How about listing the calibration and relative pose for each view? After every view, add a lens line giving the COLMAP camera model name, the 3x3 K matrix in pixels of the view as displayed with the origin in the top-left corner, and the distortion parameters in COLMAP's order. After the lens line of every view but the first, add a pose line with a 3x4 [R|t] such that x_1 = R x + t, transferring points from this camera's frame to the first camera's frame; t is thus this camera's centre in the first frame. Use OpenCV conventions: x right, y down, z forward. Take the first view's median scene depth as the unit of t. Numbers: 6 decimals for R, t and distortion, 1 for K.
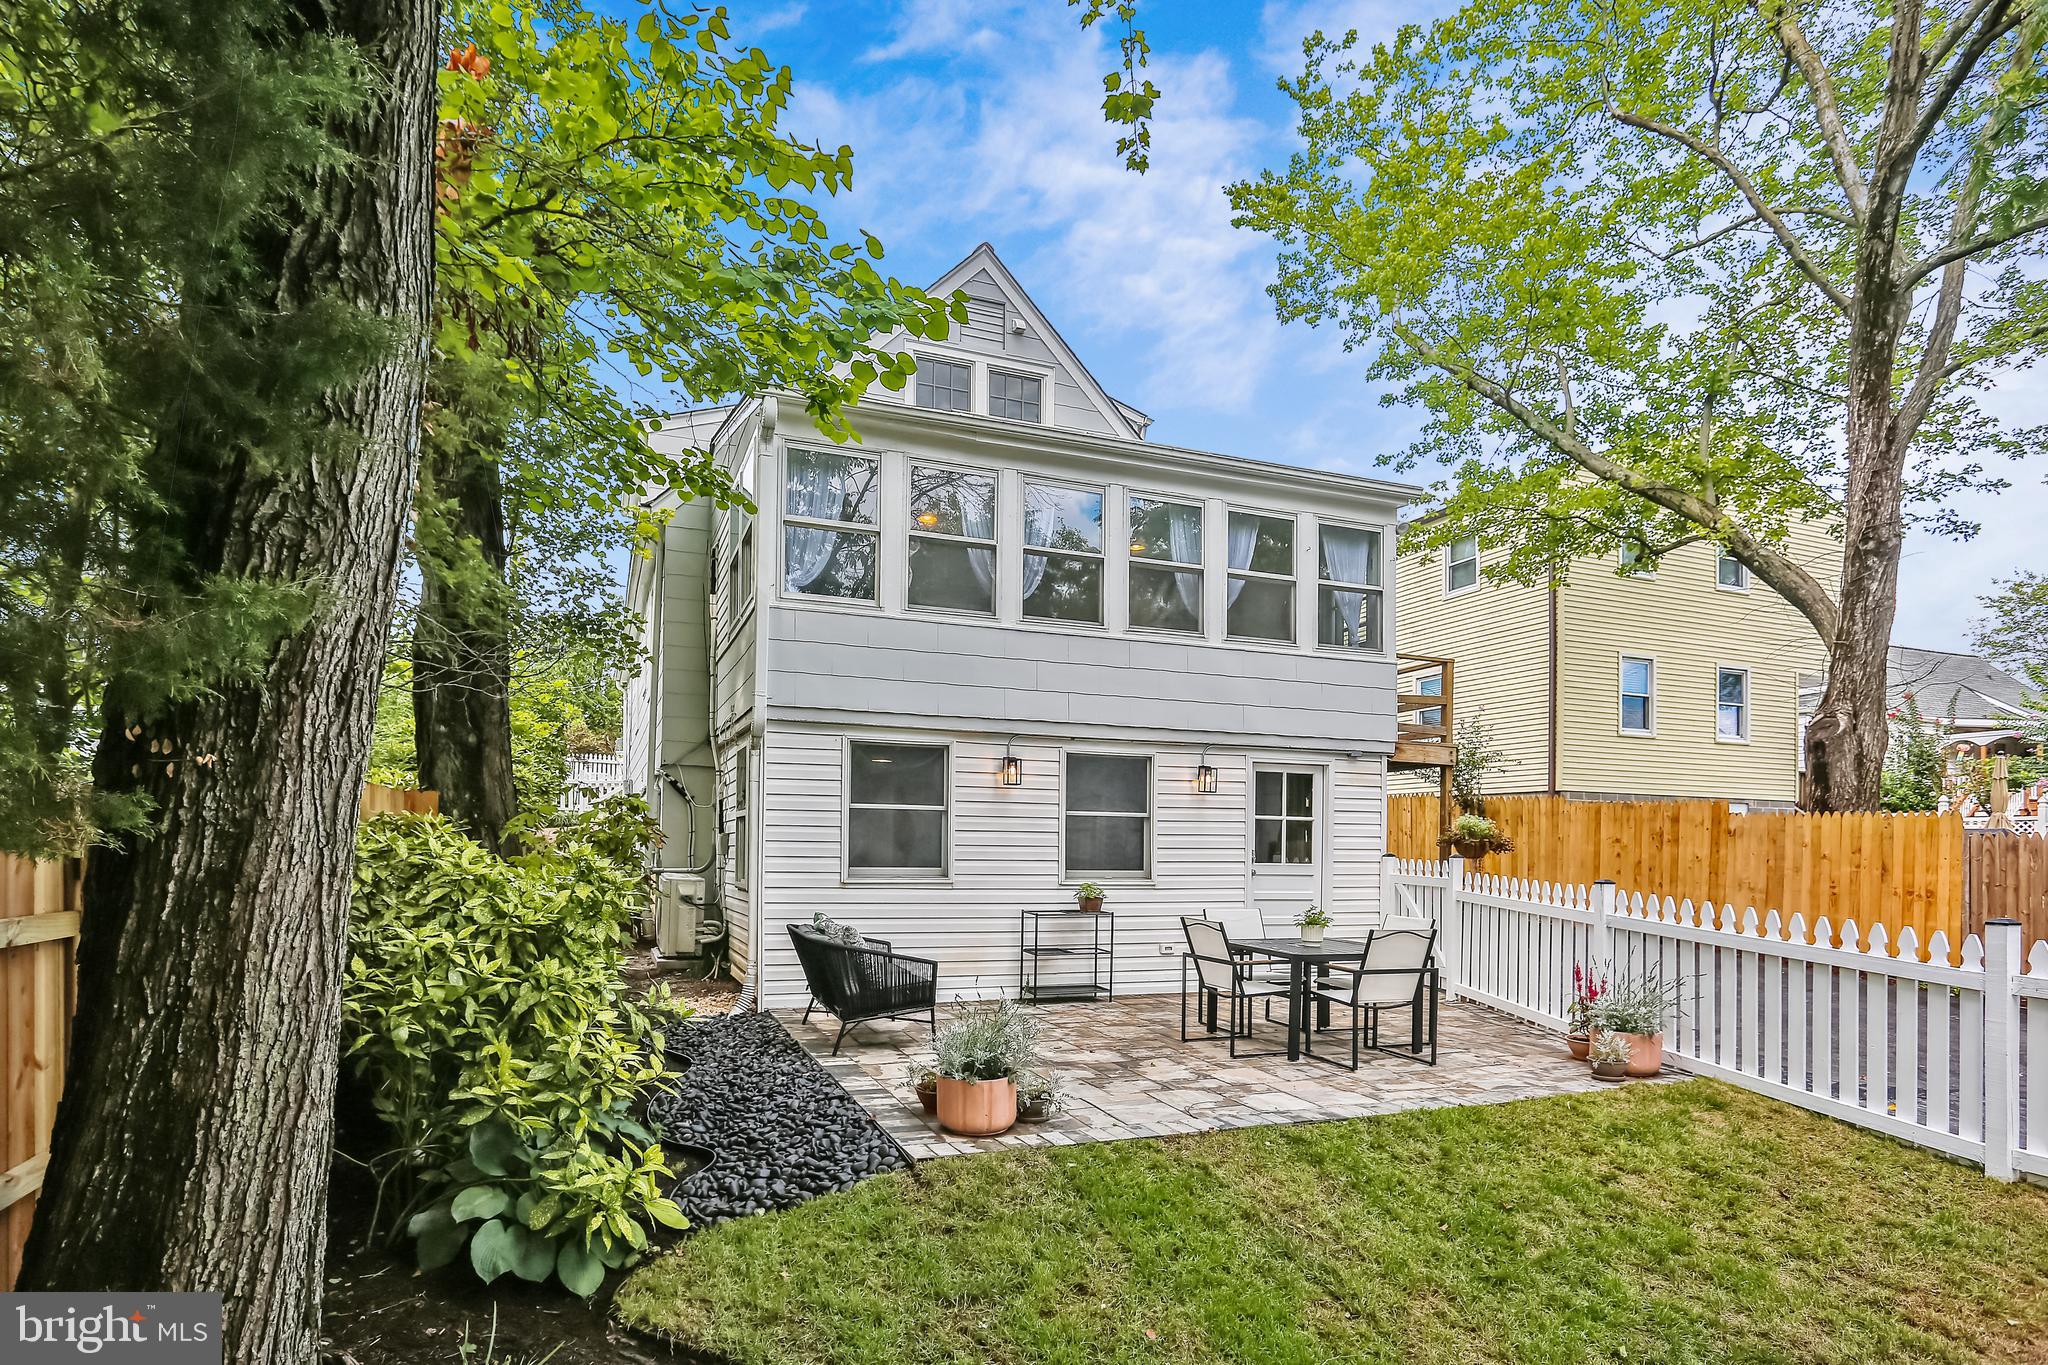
lens RADIAL K [[1034.1, 0, 957.0], [0, 1034.1, 843.2], [0, 0, 1]] dist [-0.005997, 0.003544]
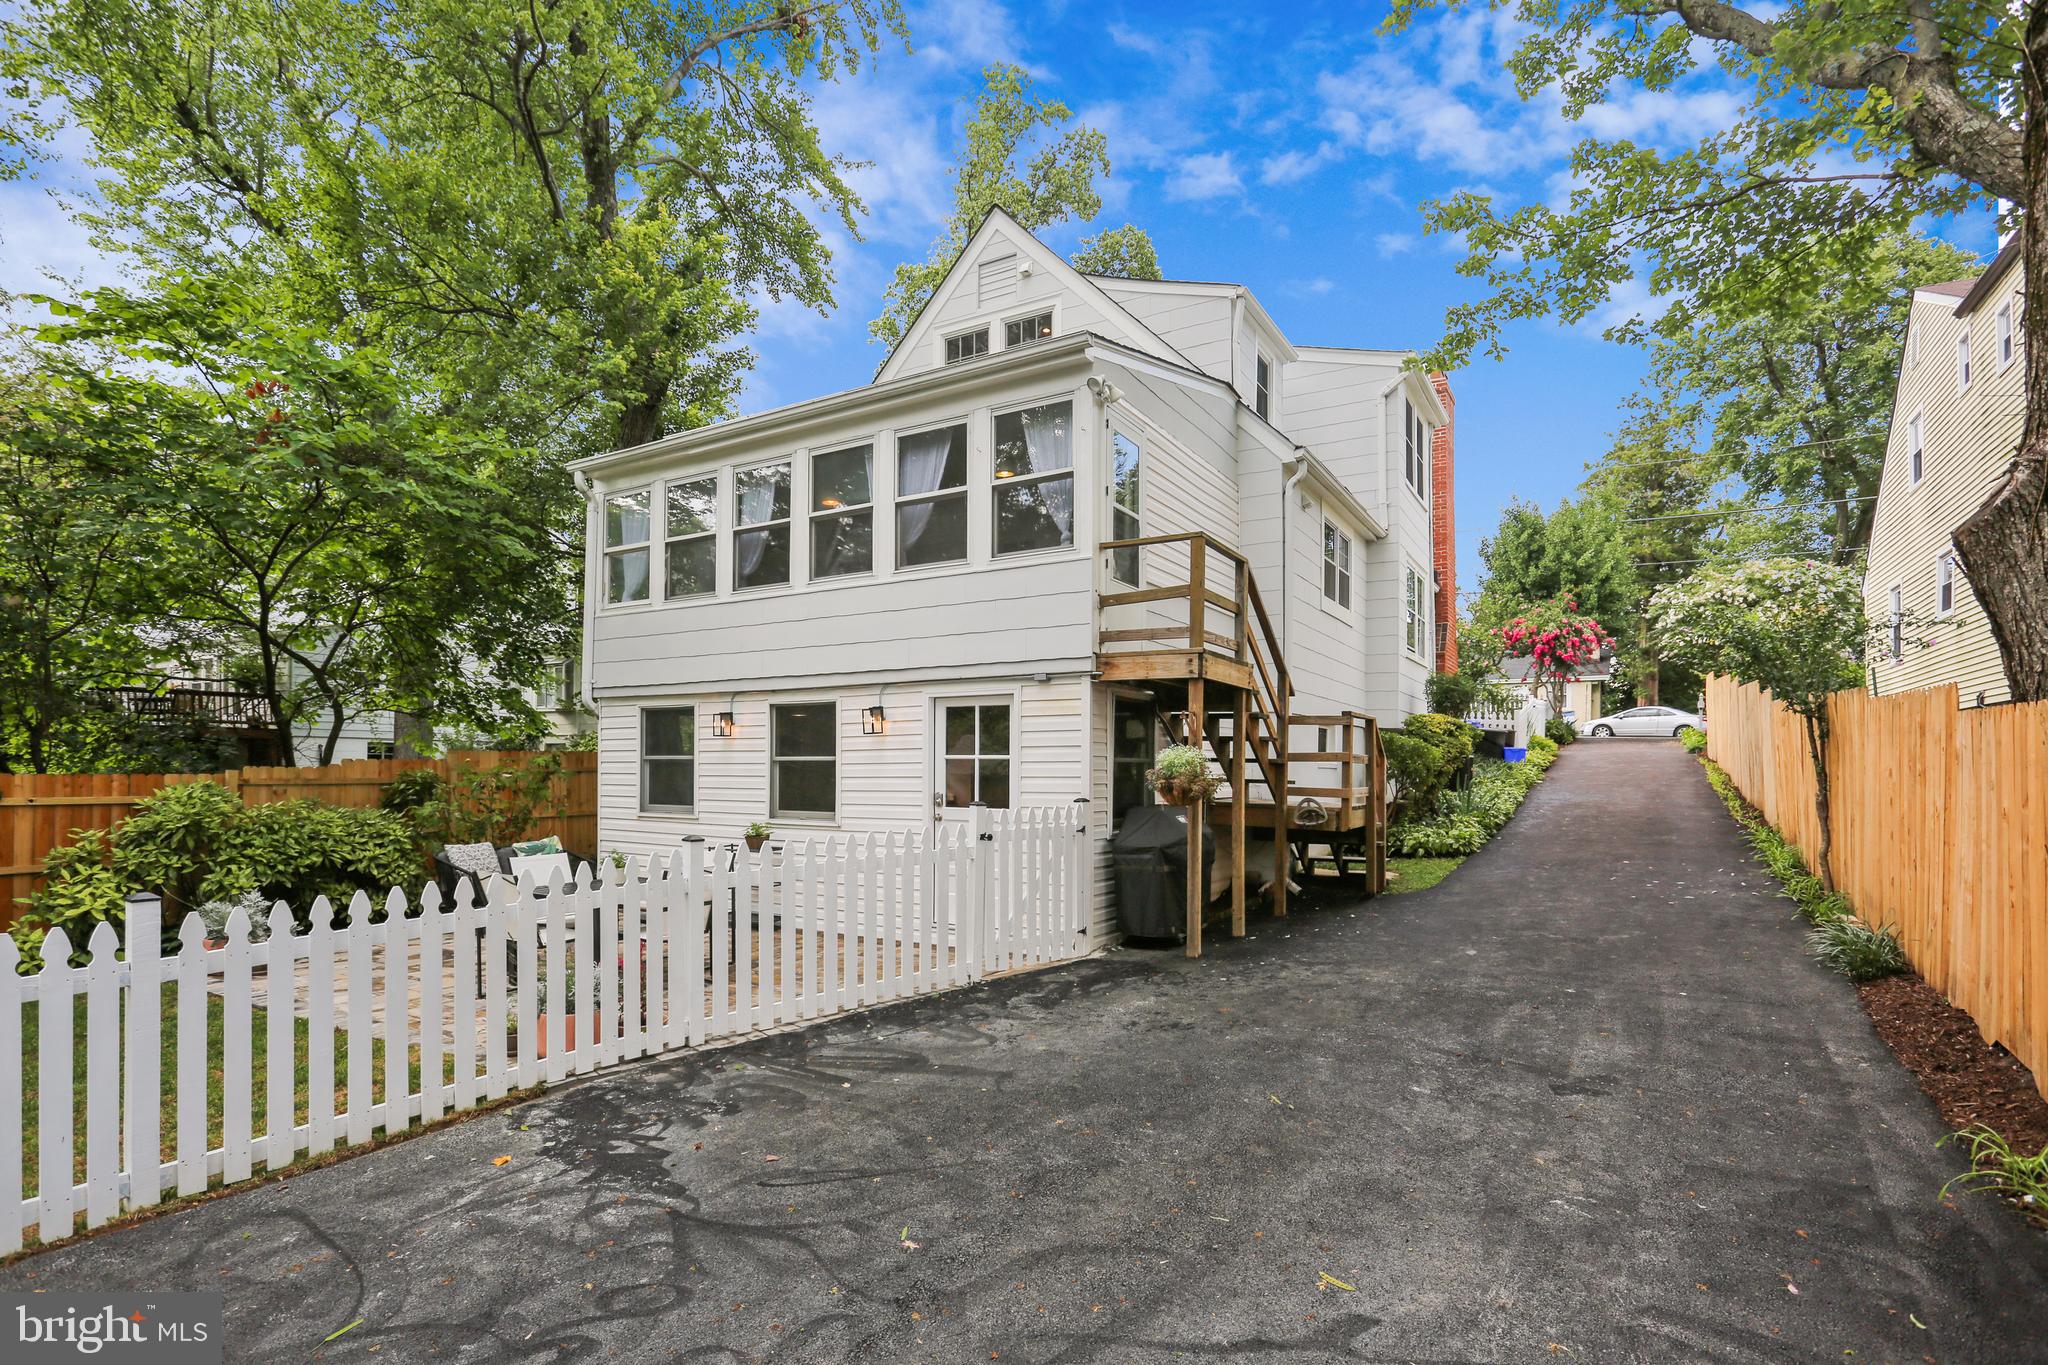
lens RADIAL K [[987.3, 0, 1015.7], [0, 987.3, 765.1], [0, 0, 1]] dist [-0.005208, 0.001418]
pose [[0.628245, -0.015633, -0.777858, 1.034643], [0.005378, 0.999861, -0.015751, -0.003746], [0.777997, 0.005712, 0.628243, 0.513820]]
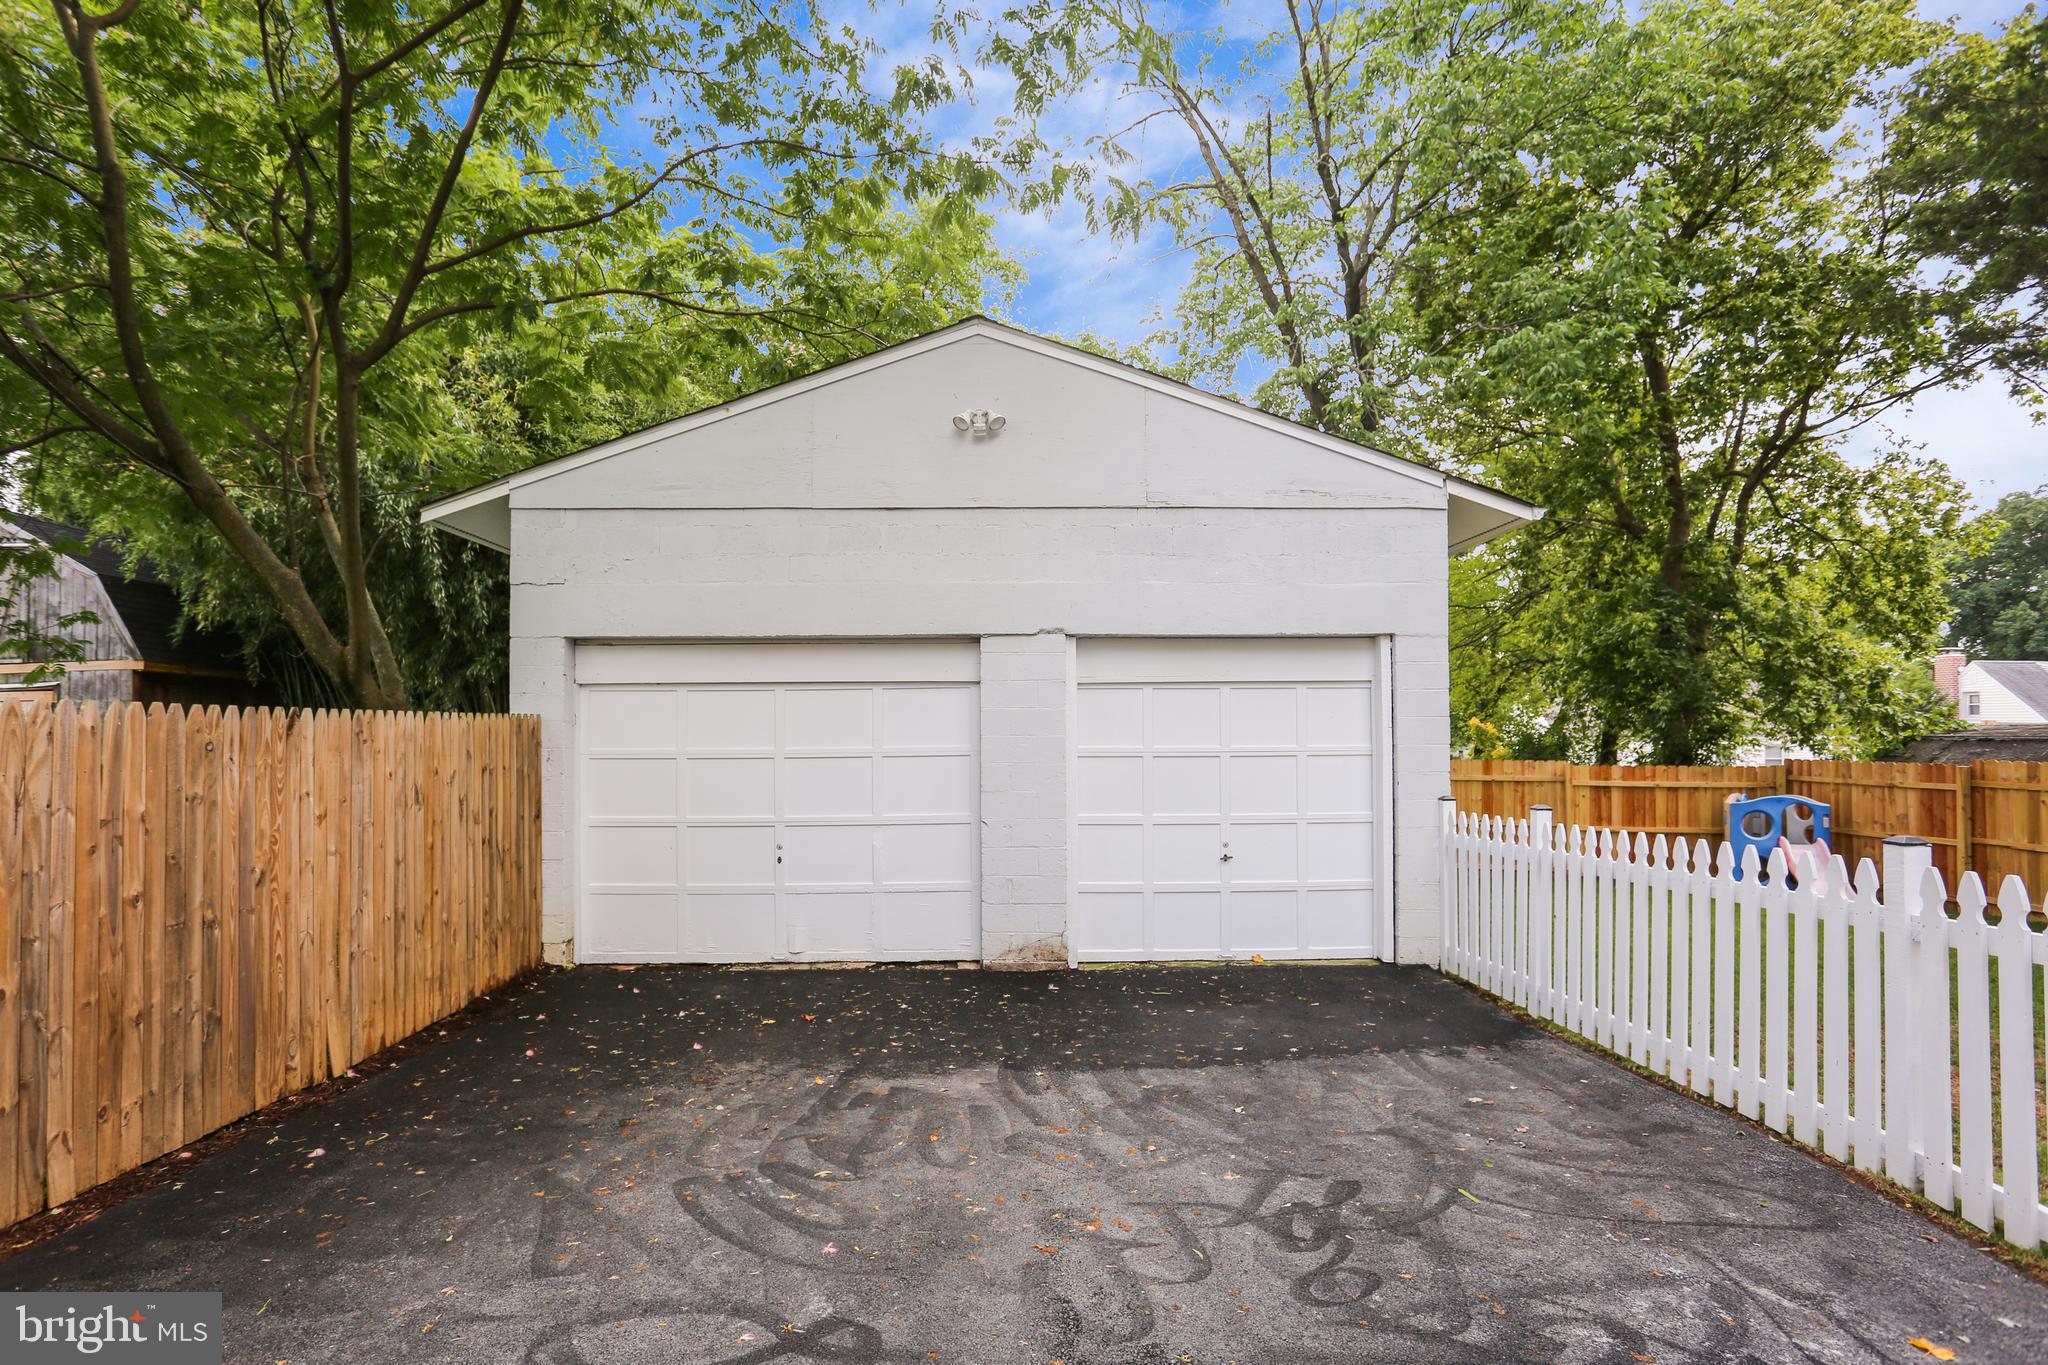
lens RADIAL K [[987.3, 0, 1005.5], [0, 987.3, 726.1], [0, 0, 1]] dist [-0.005208, 0.001418]
pose [[-0.945052, -0.009368, 0.326785, 0.686809], [-0.010038, 0.999950, -0.000364, 0.003422], [-0.326765, -0.003625, -0.945099, 0.947032]]
